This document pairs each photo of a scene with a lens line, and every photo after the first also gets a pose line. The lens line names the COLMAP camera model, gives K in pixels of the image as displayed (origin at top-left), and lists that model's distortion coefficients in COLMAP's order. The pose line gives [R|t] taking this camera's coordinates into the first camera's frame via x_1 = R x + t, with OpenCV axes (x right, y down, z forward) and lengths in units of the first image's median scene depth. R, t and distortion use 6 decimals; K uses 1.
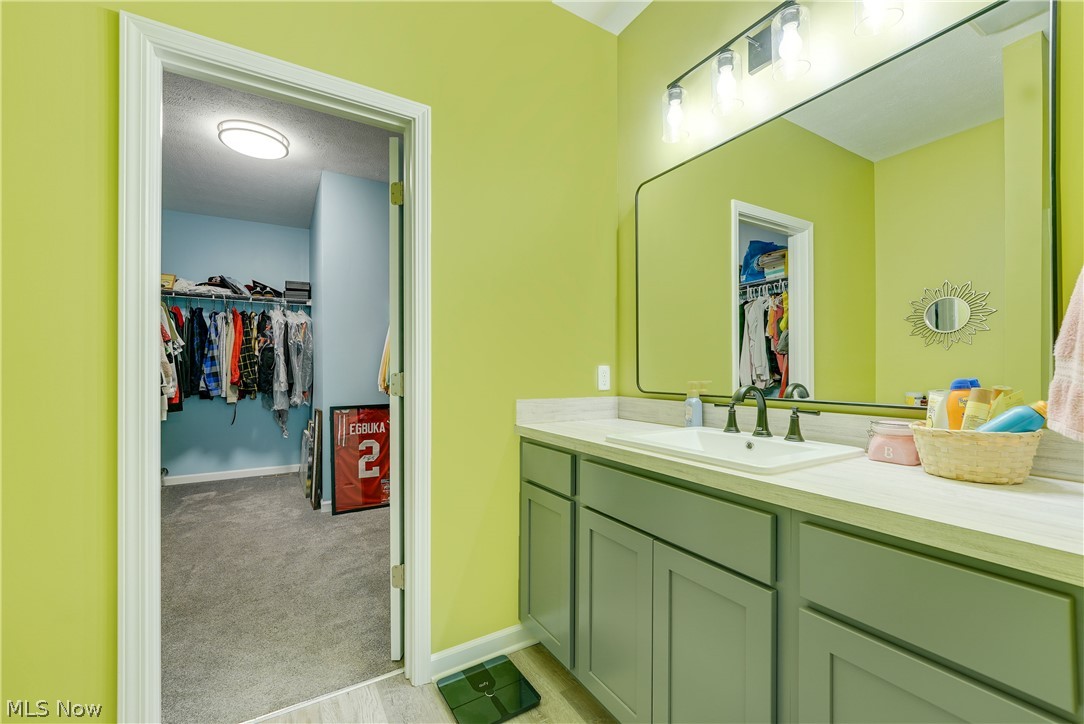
lens RADIAL K [[425.8, 0, 538.5], [0, 425.8, 368.0], [0, 0, 1]] dist [-0.000735, -0.000049]
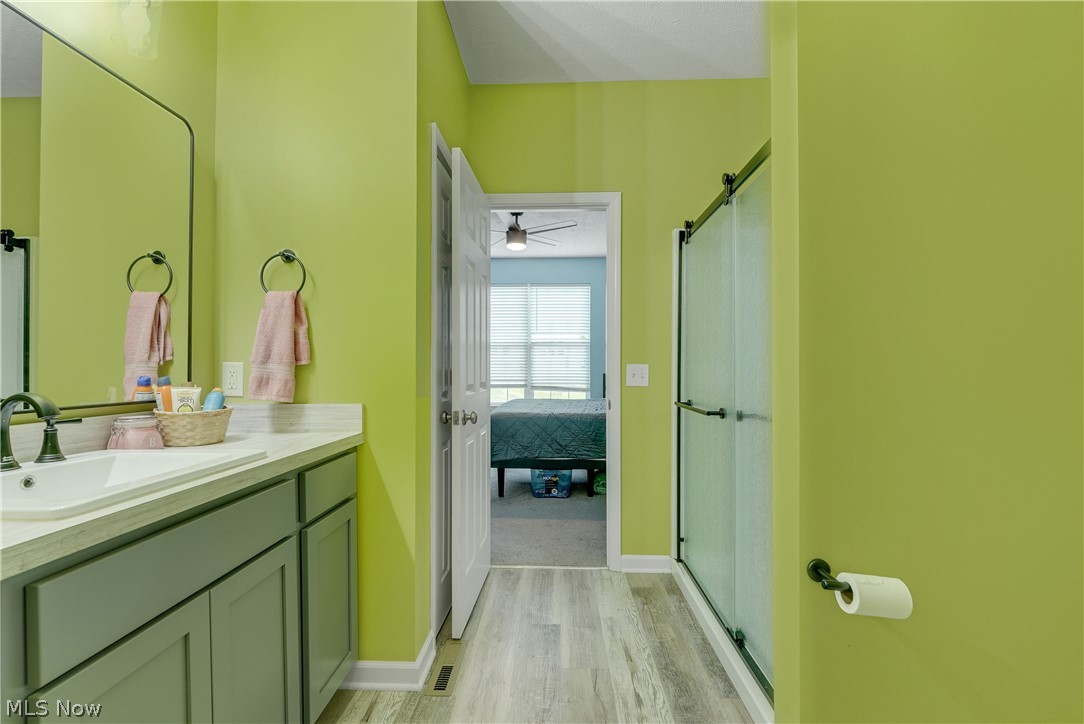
lens RADIAL K [[425.8, 0, 534.4], [0, 425.8, 372.2], [0, 0, 1]] dist [-0.000735, -0.000049]
pose [[-0.835734, 0.003739, 0.549122, -0.310810], [0.000973, 0.999985, -0.005327, 0.007348], [-0.549133, -0.003918, -0.835725, 0.640206]]
